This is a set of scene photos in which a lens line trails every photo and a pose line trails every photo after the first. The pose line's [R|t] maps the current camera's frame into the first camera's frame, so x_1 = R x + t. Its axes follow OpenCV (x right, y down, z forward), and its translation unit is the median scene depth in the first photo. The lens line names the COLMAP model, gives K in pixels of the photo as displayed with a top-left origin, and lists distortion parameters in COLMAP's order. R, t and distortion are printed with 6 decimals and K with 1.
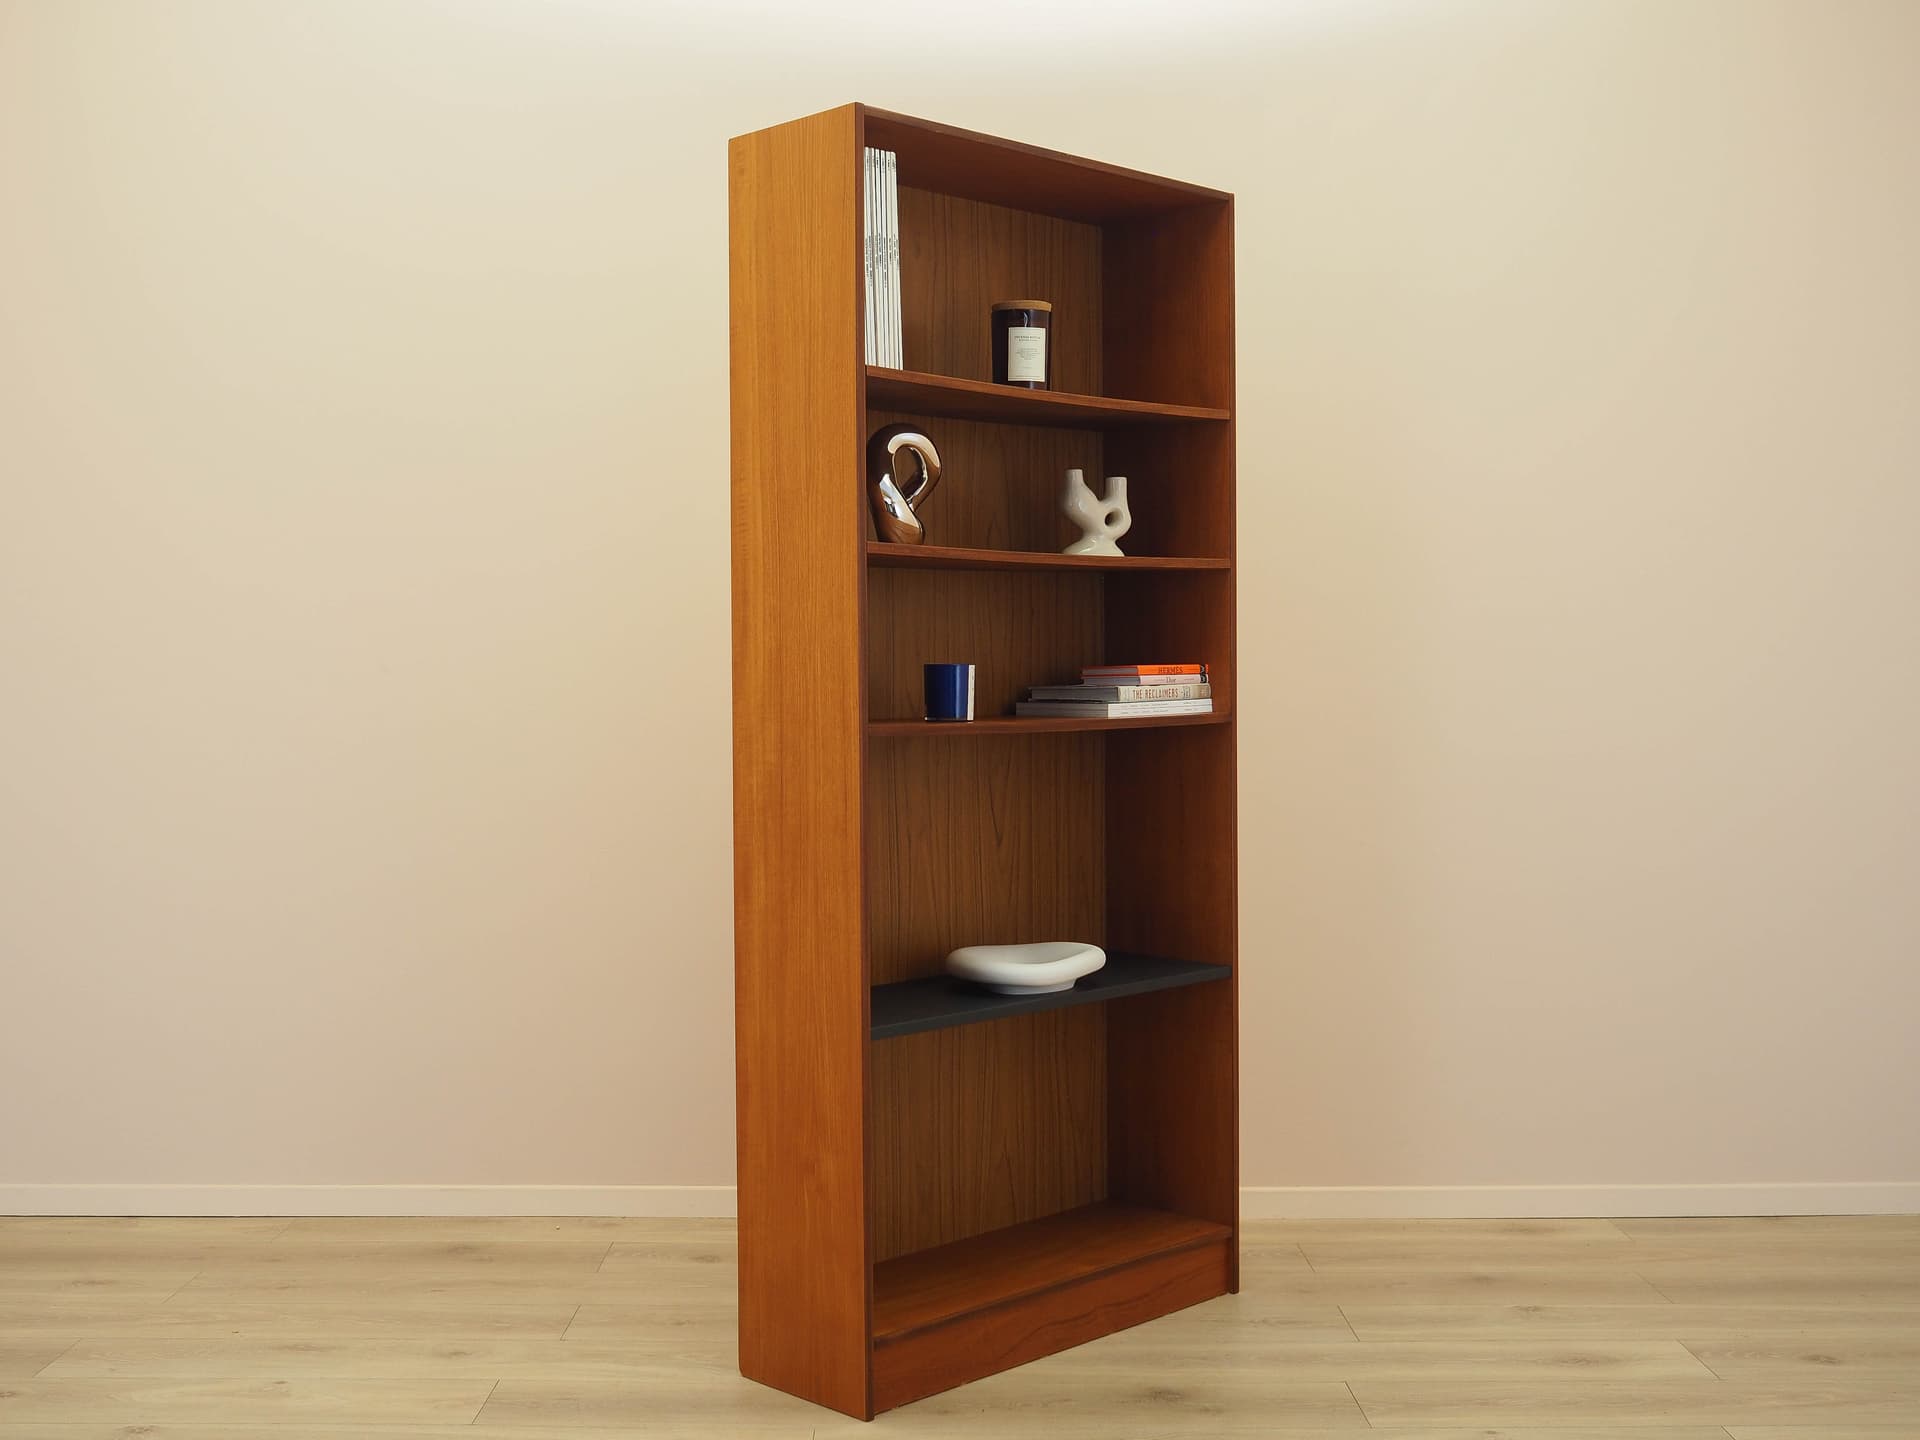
lens RADIAL K [[2122.4, 0, 910.9], [0, 2122.4, 707.4], [0, 0, 1]] dist [-0.003286, 0.026043]
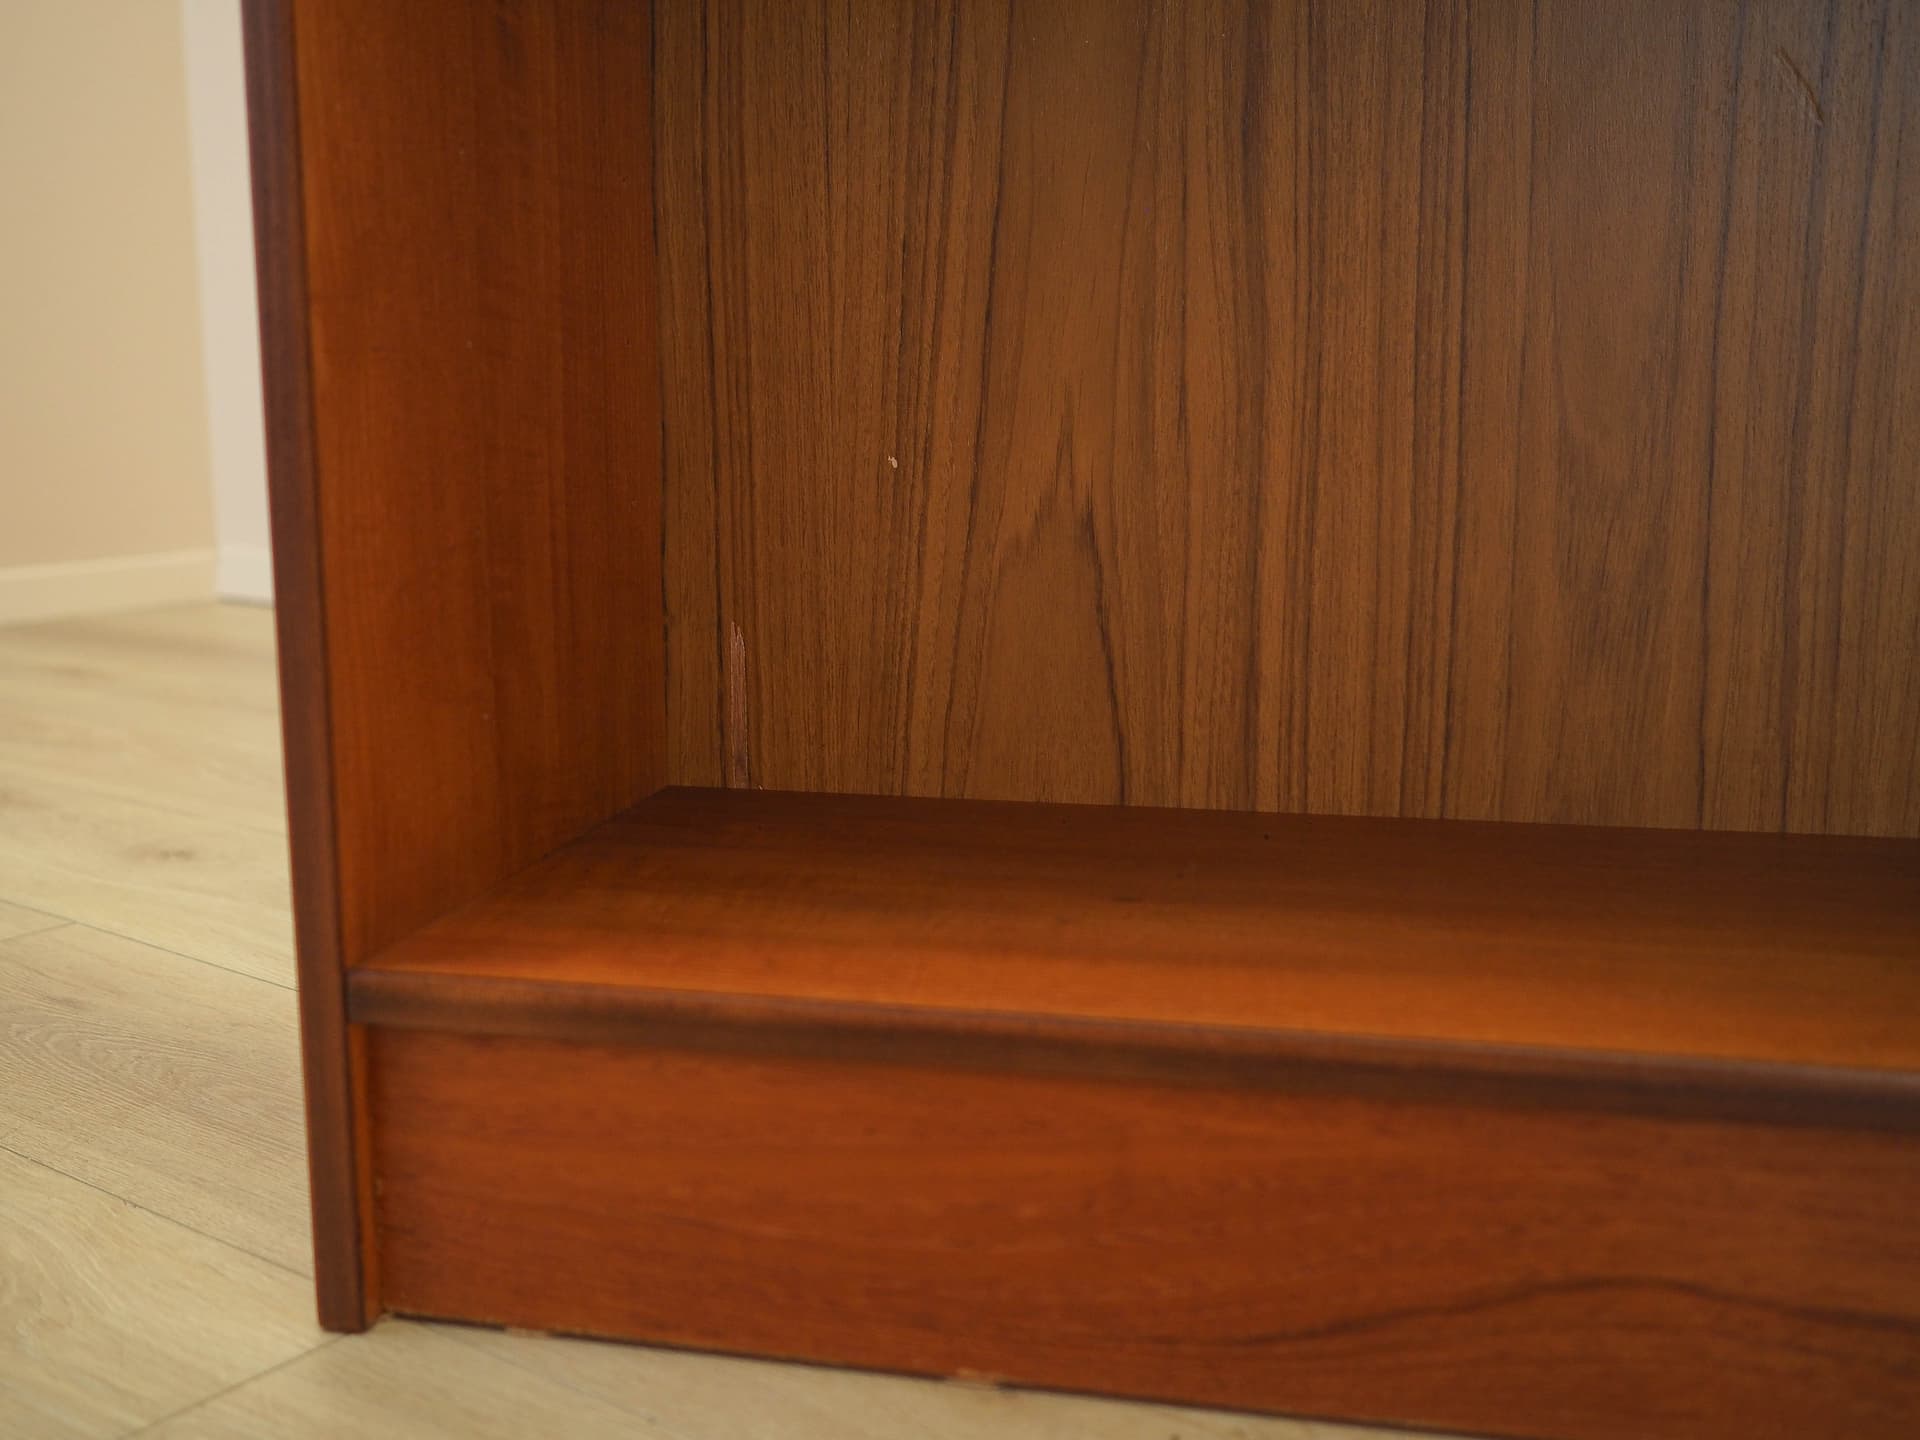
lens RADIAL K [[2122.4, 0, 910.9], [0, 2122.4, 707.4], [0, 0, 1]] dist [-0.003286, 0.026043]
pose [[0.536127, 0.146319, -0.831360, 0.164259], [-0.008917, 0.985789, 0.167749, 0.210792], [0.844091, -0.082522, 0.529813, 0.840749]]
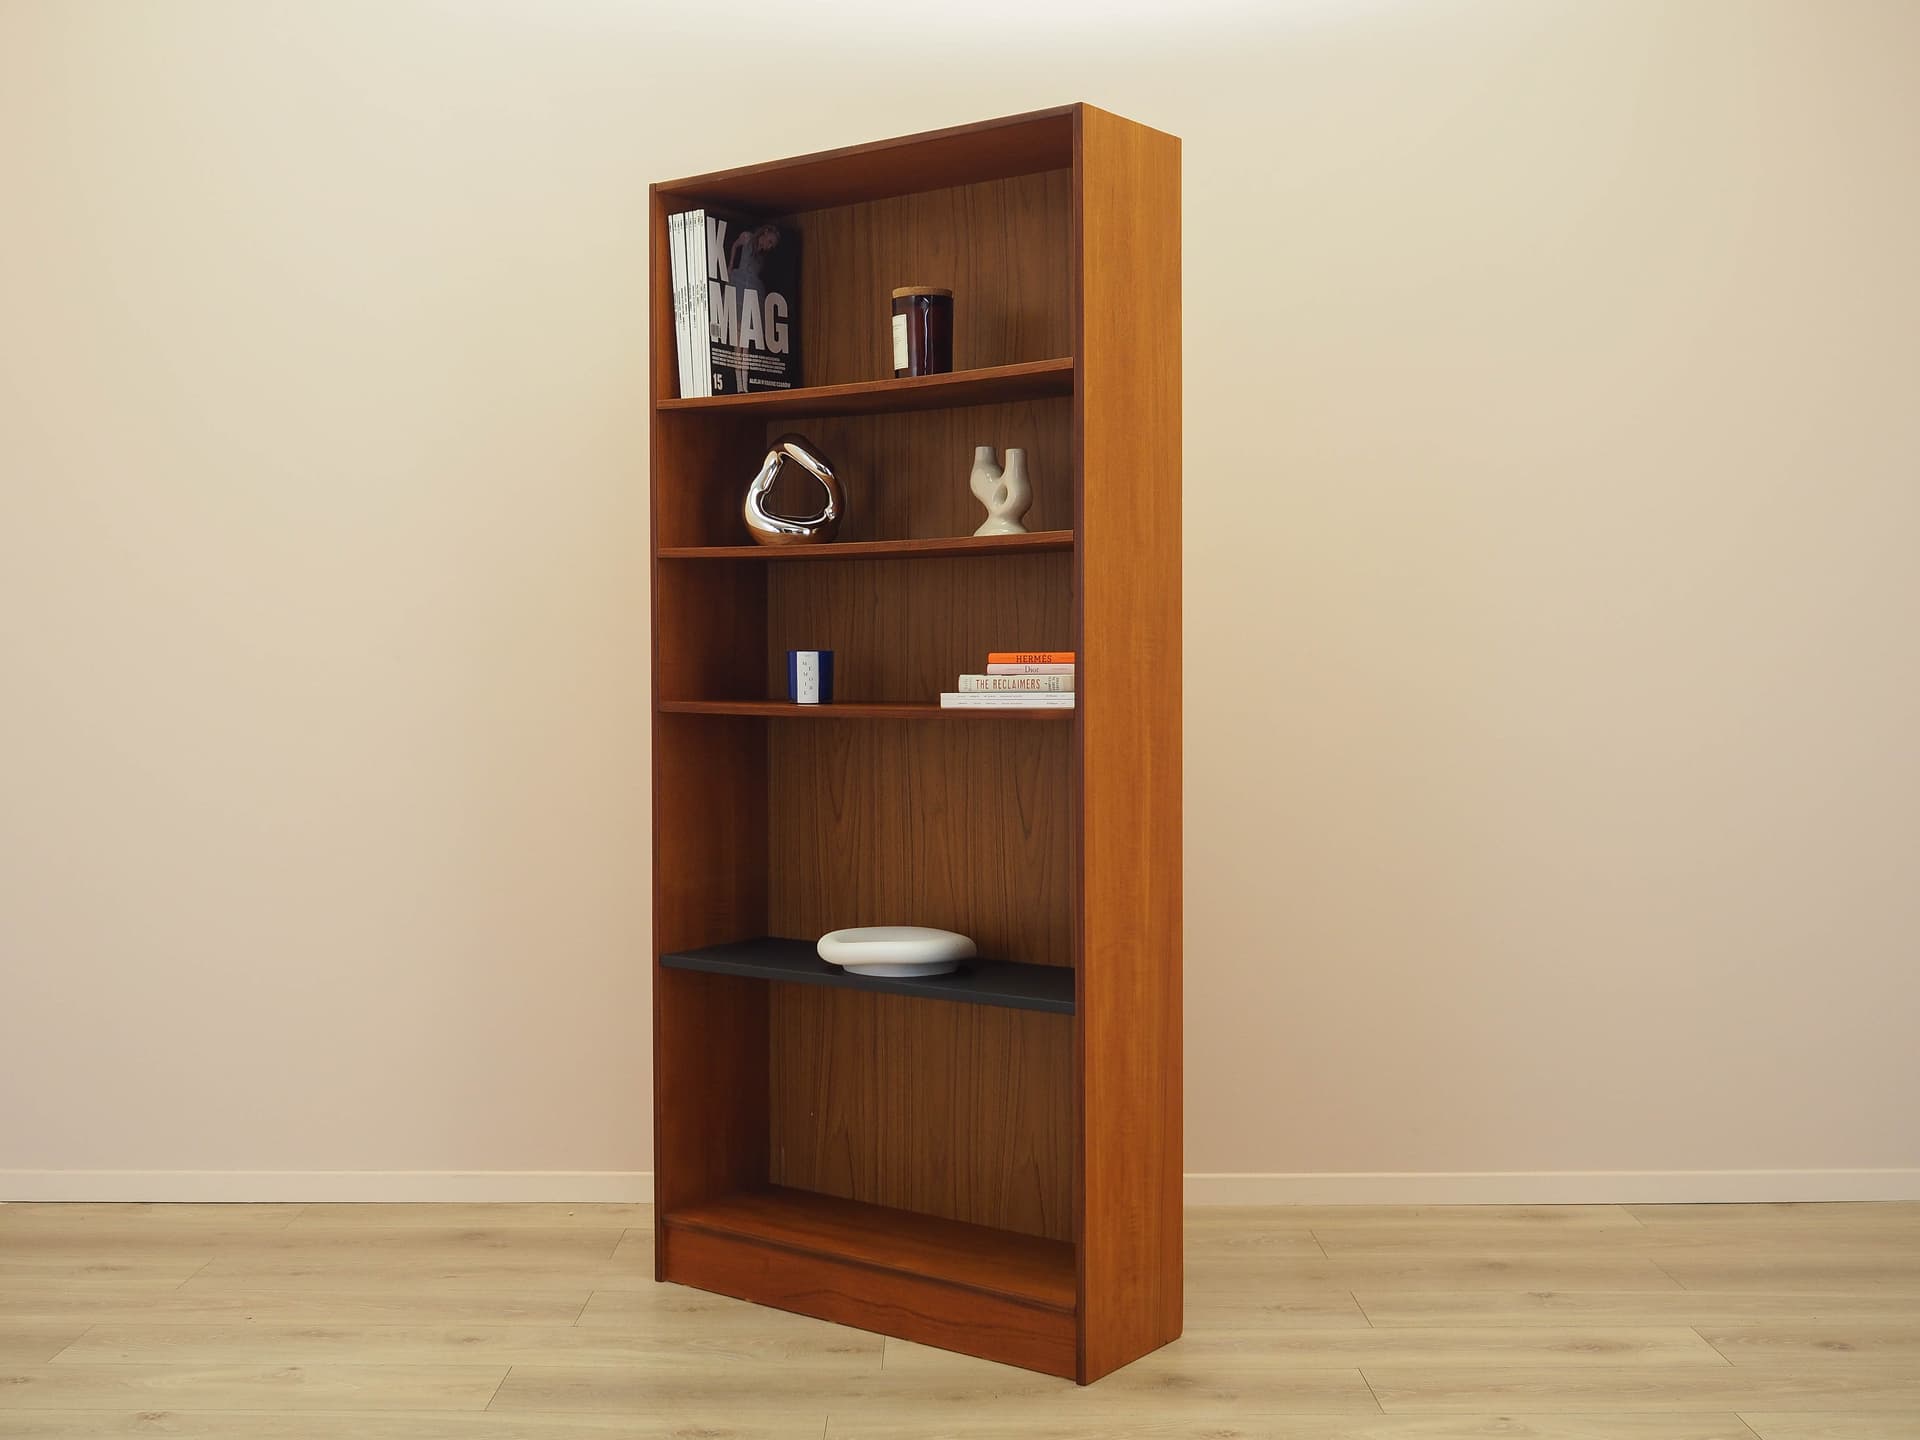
lens RADIAL K [[2122.4, 0, 910.9], [0, 2122.4, 707.4], [0, 0, 1]] dist [-0.003286, 0.026043]
pose [[0.151739, 0.032260, -0.987894, 1.052700], [-0.016344, 0.999412, 0.030125, -0.024286], [0.988285, 0.011575, 0.152177, 0.854898]]
